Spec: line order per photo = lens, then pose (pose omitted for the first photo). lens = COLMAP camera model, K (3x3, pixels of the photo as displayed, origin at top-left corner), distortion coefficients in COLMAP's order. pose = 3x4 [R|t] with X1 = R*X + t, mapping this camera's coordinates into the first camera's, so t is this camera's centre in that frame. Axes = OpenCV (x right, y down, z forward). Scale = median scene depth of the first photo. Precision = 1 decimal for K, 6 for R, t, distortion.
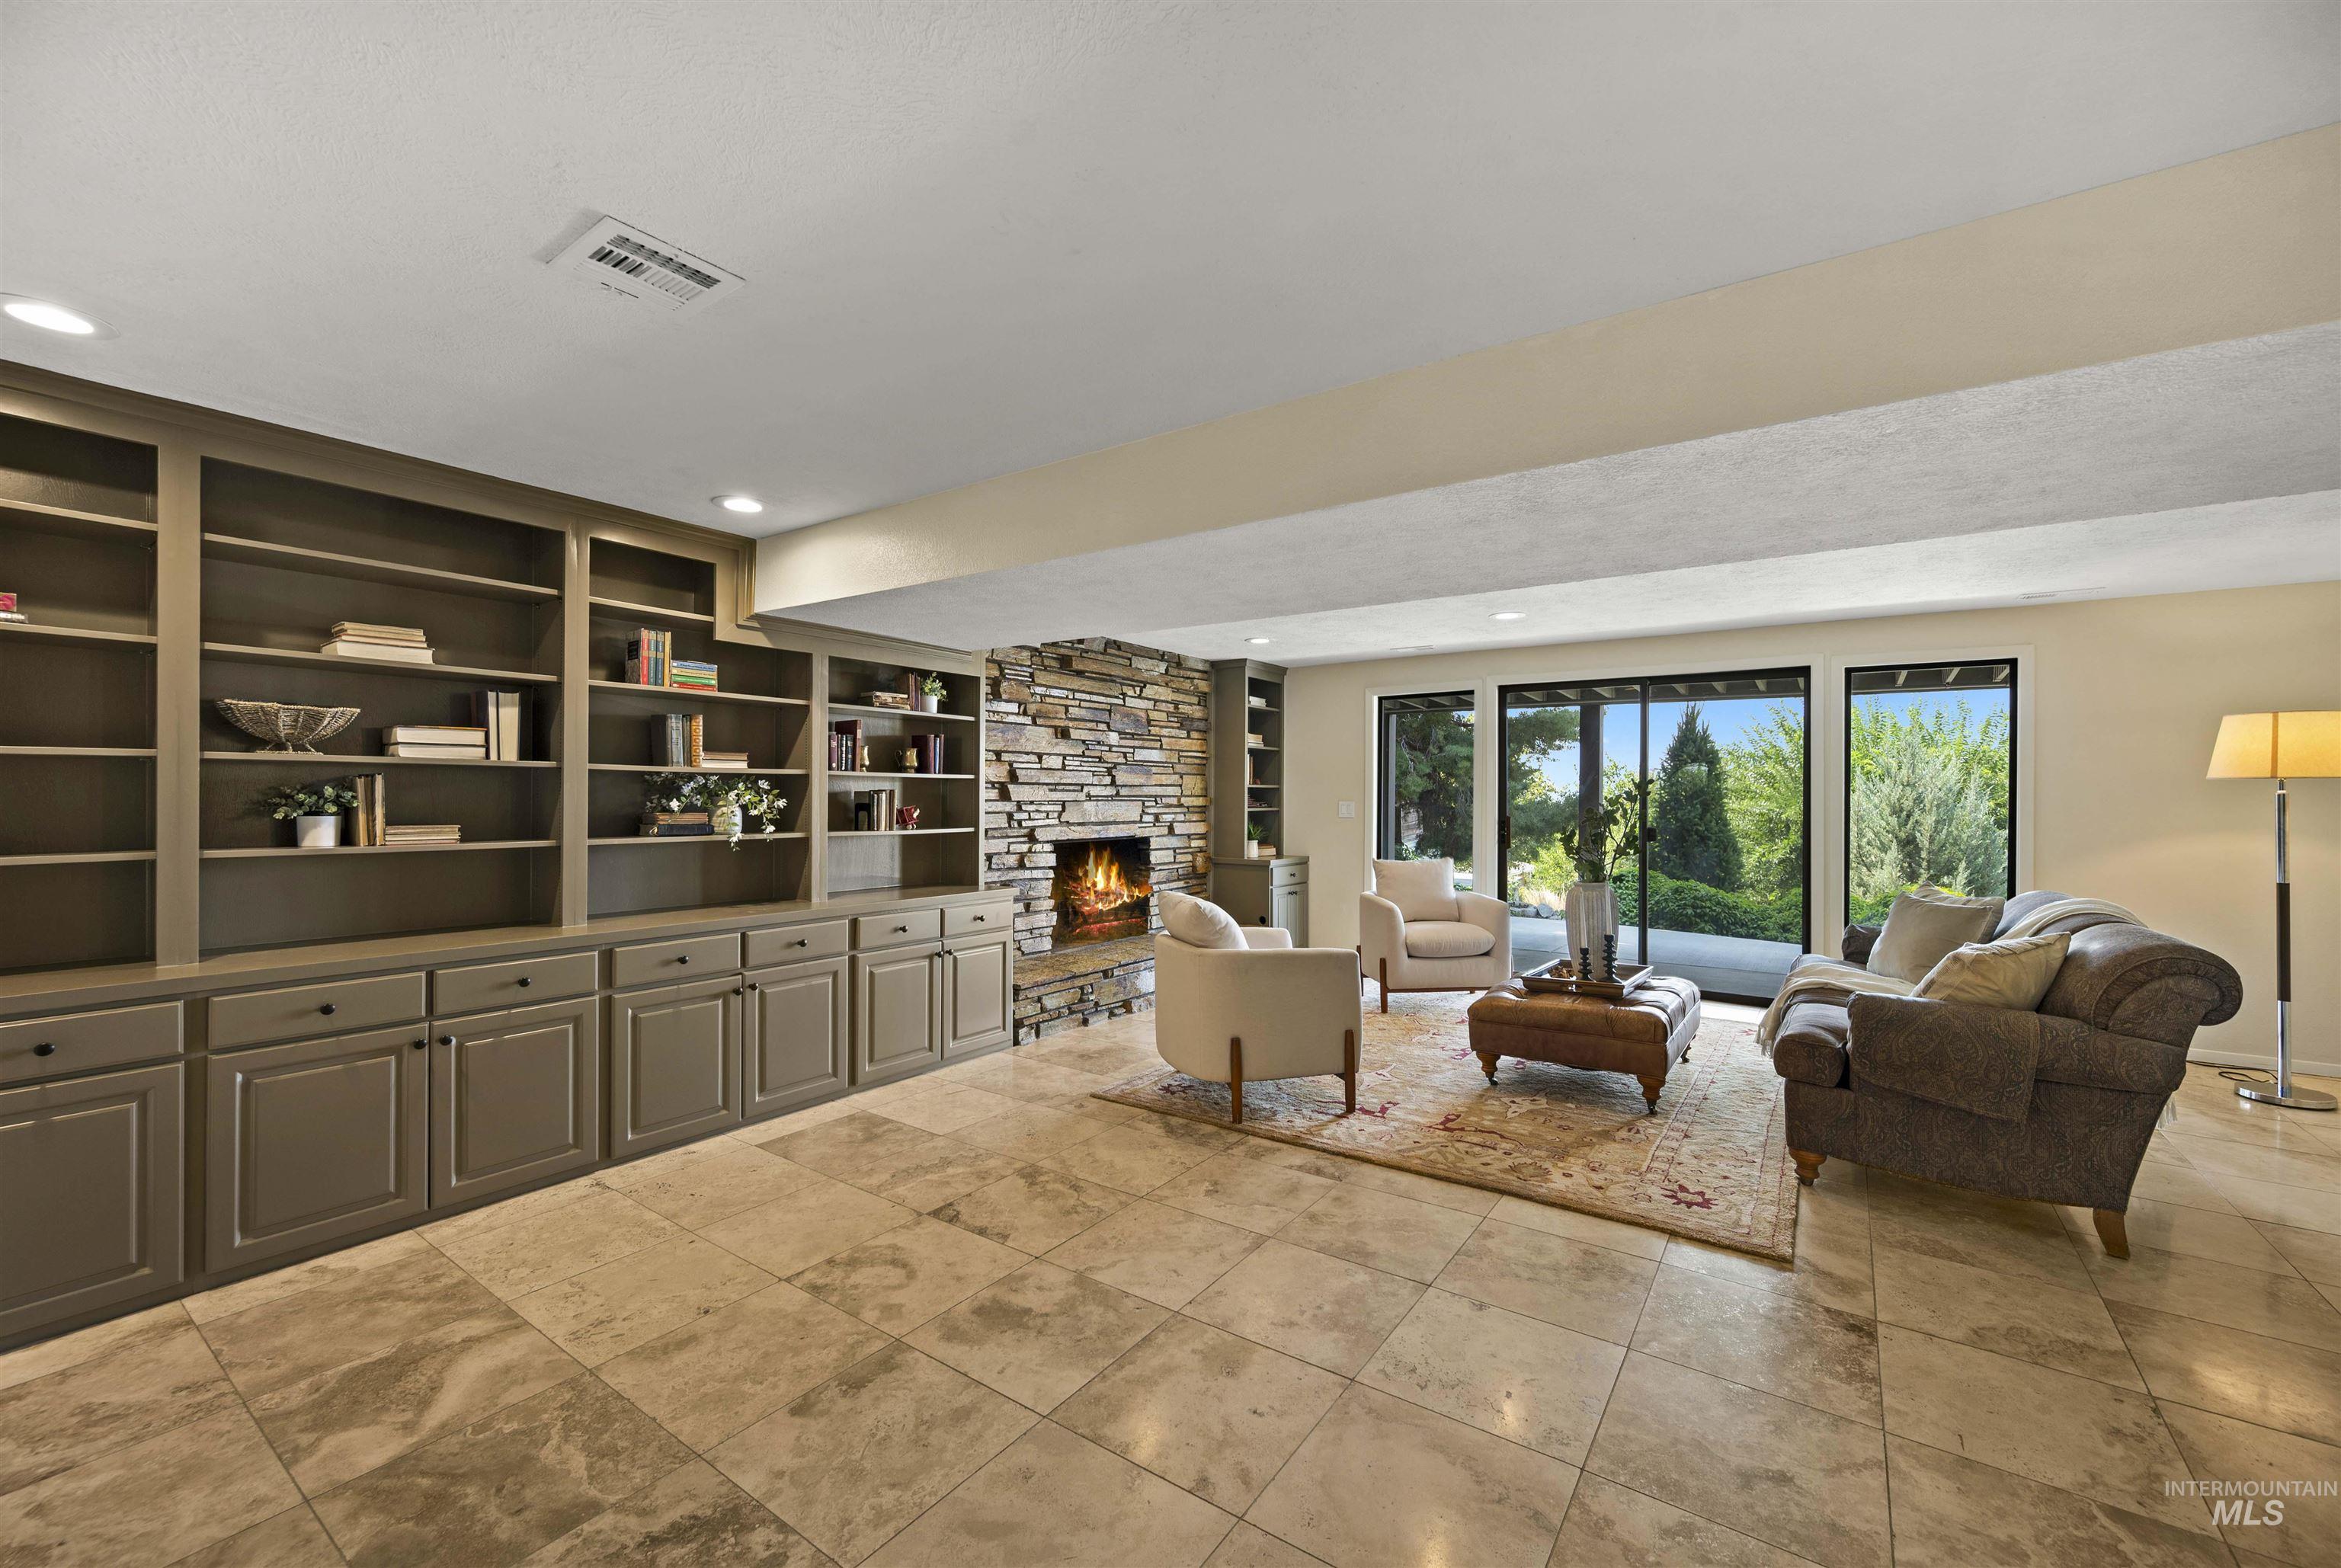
lens RADIAL K [[938.1, 0, 1177.8], [0, 938.1, 797.6], [0, 0, 1]] dist [-0.001851, 0.000093]
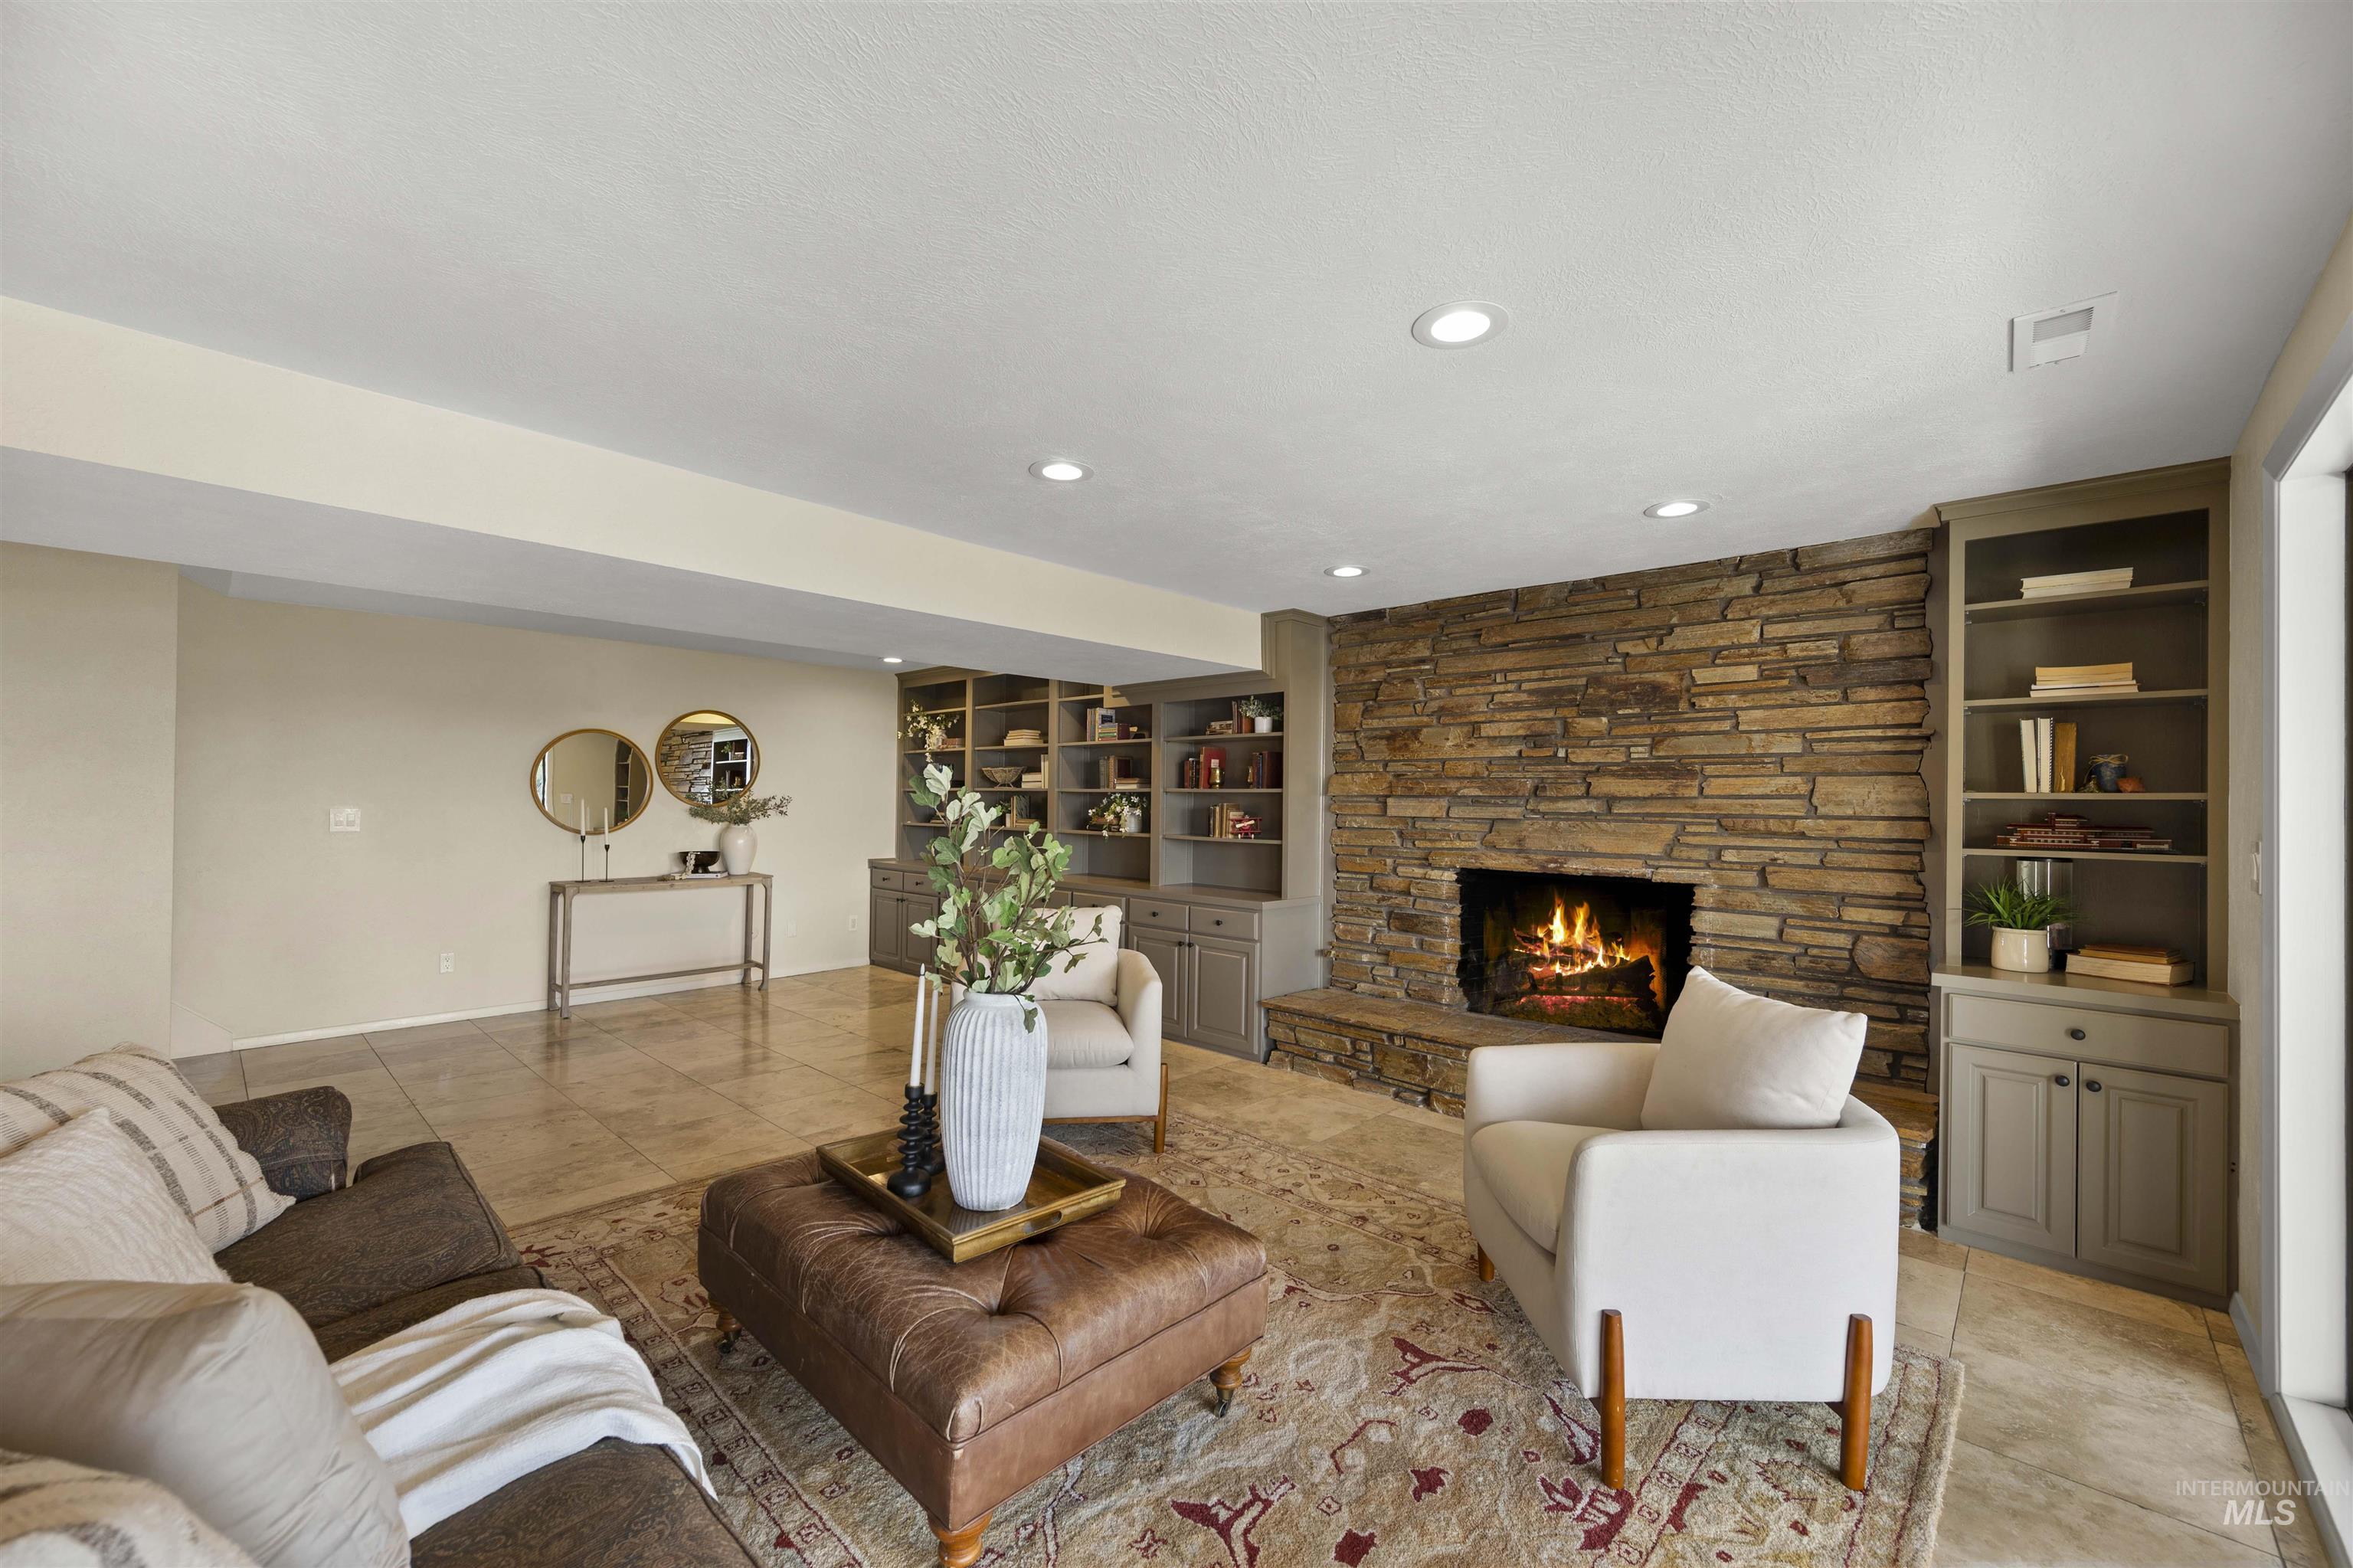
lens RADIAL K [[928.3, 0, 1184.1], [0, 928.3, 793.5], [0, 0, 1]] dist [0.001092, 0.000061]
pose [[-0.135294, -0.014561, -0.990698, 0.860295], [-0.013955, 0.999821, -0.012789, -0.004982], [0.990707, 0.012095, -0.135473, 1.115113]]
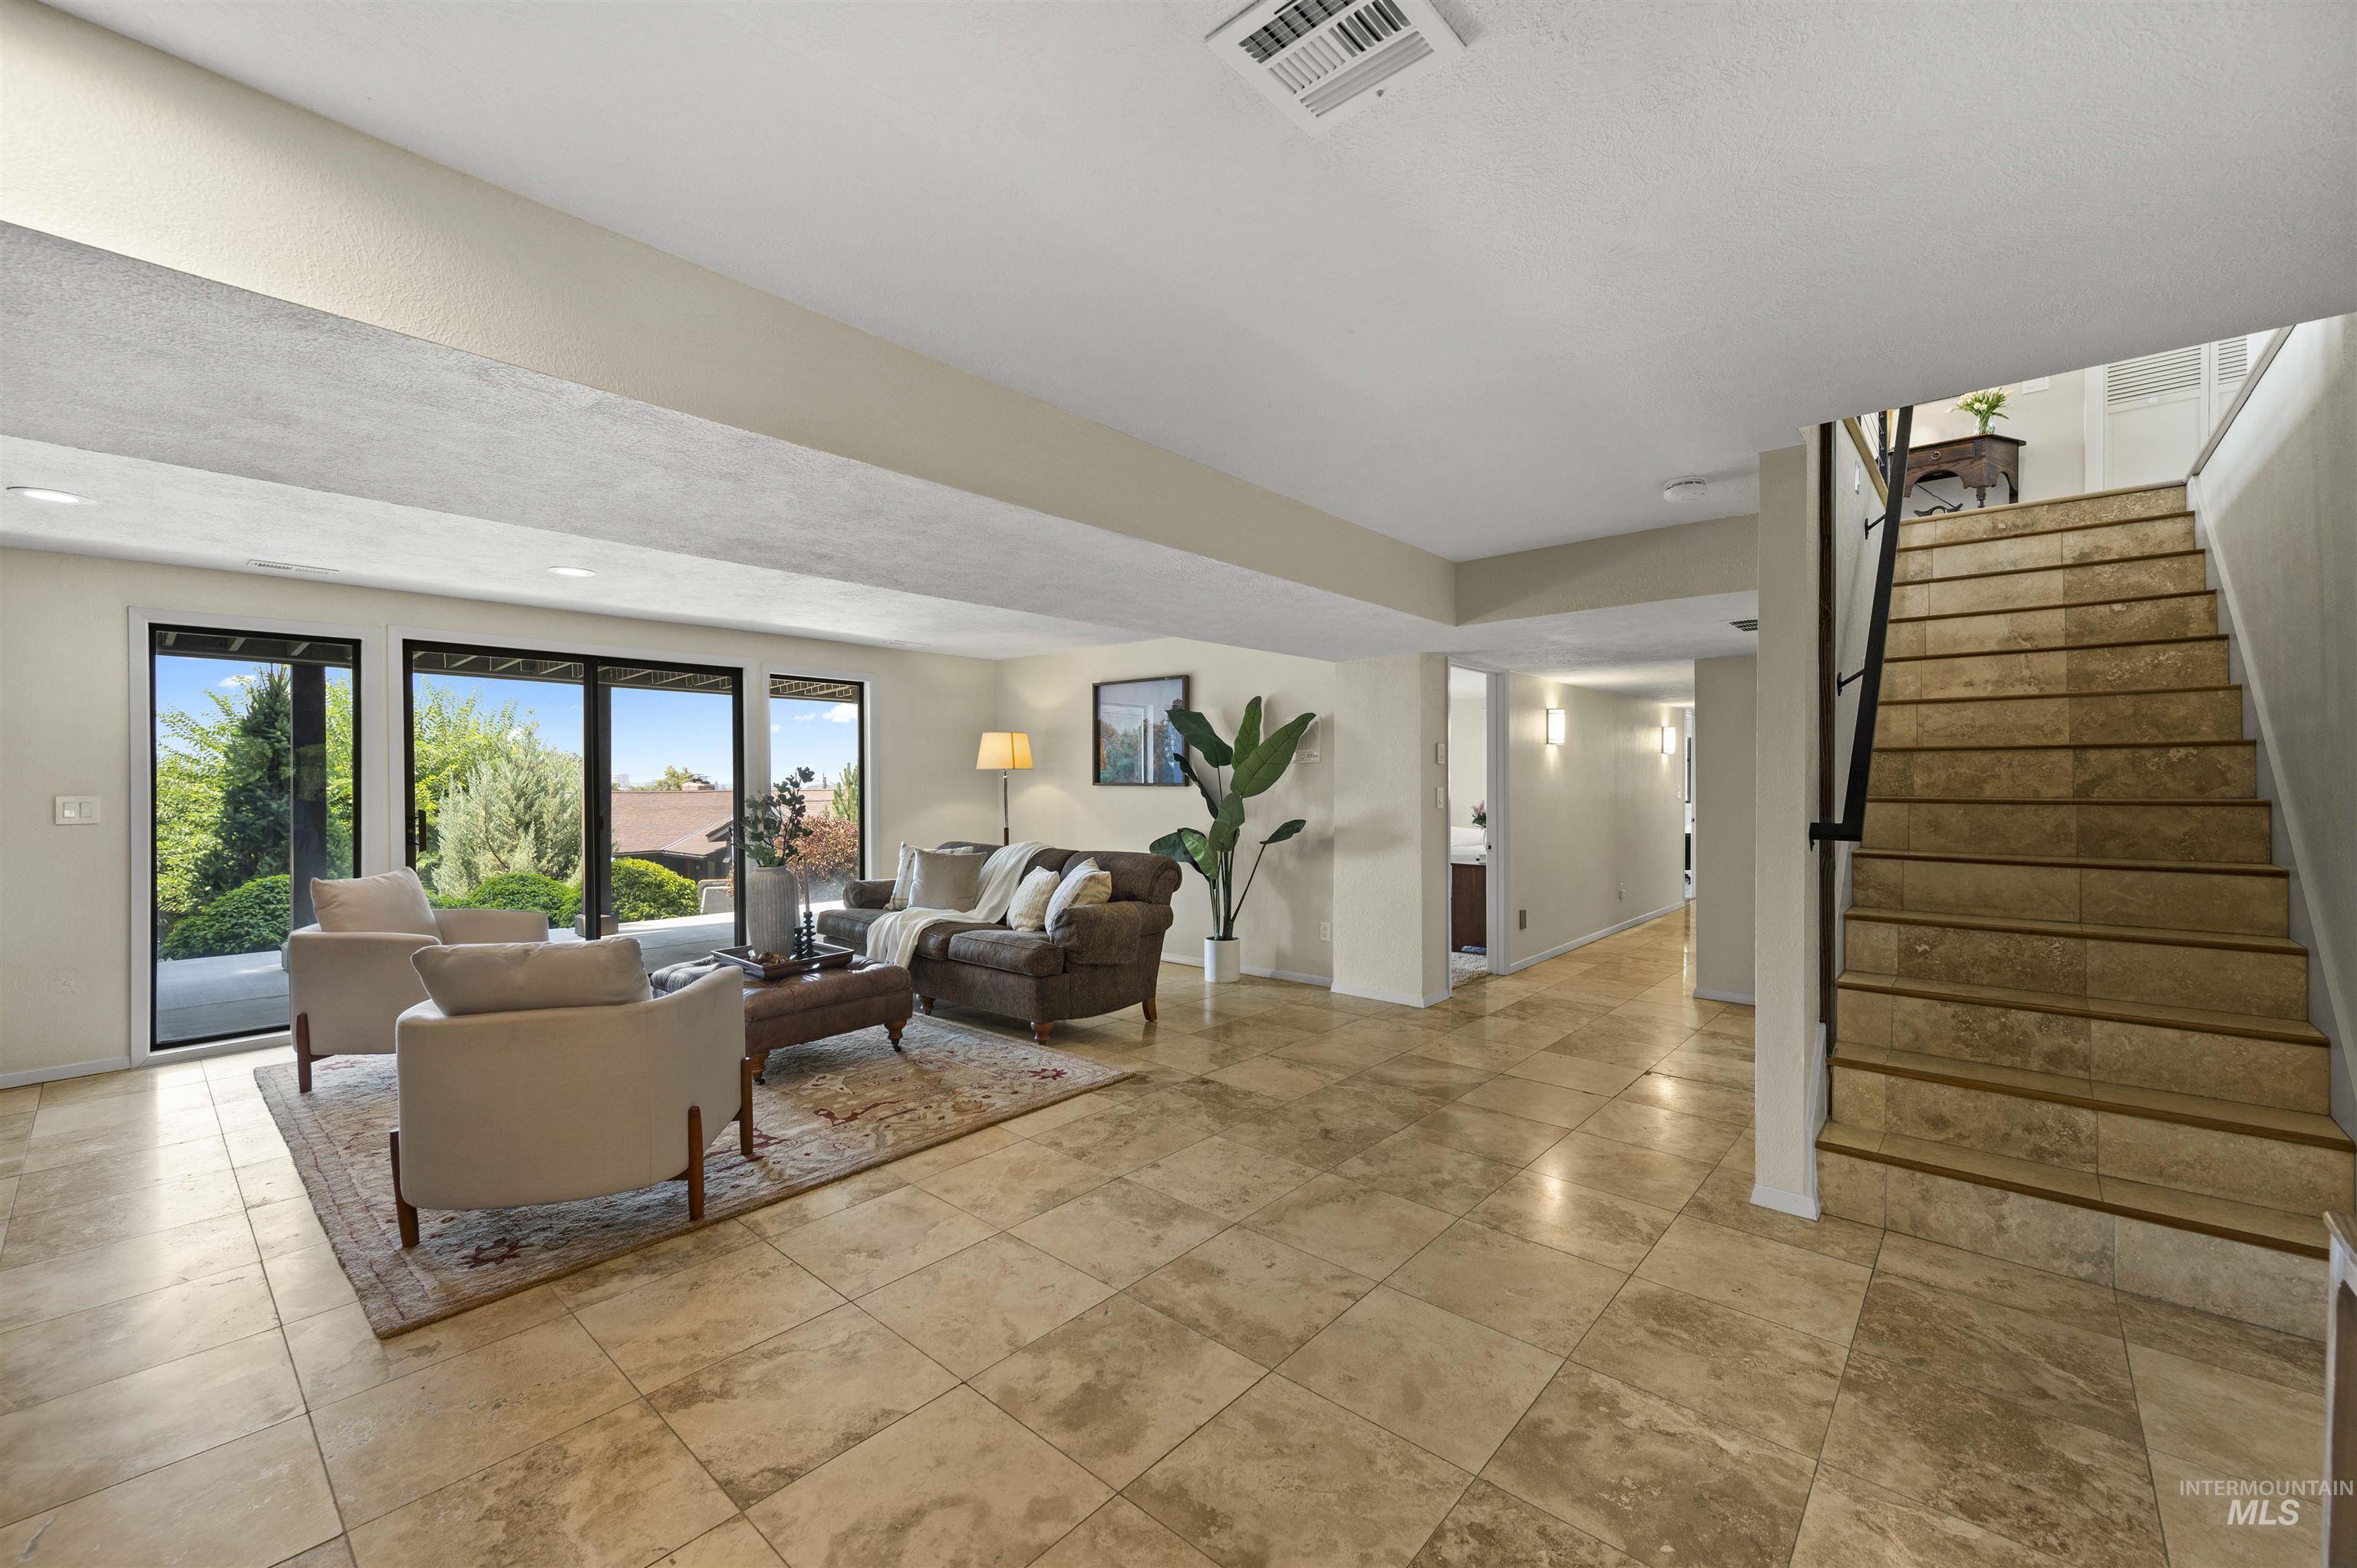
lens RADIAL K [[942.5, 0, 1178.5], [0, 942.5, 784.0], [0, 0, 1]] dist [0.002012, 0.000133]
pose [[0.110921, -0.011129, 0.993767, -0.521397], [0.006785, 0.999922, 0.010440, -0.008406], [-0.993806, 0.005585, 0.110988, 0.421941]]
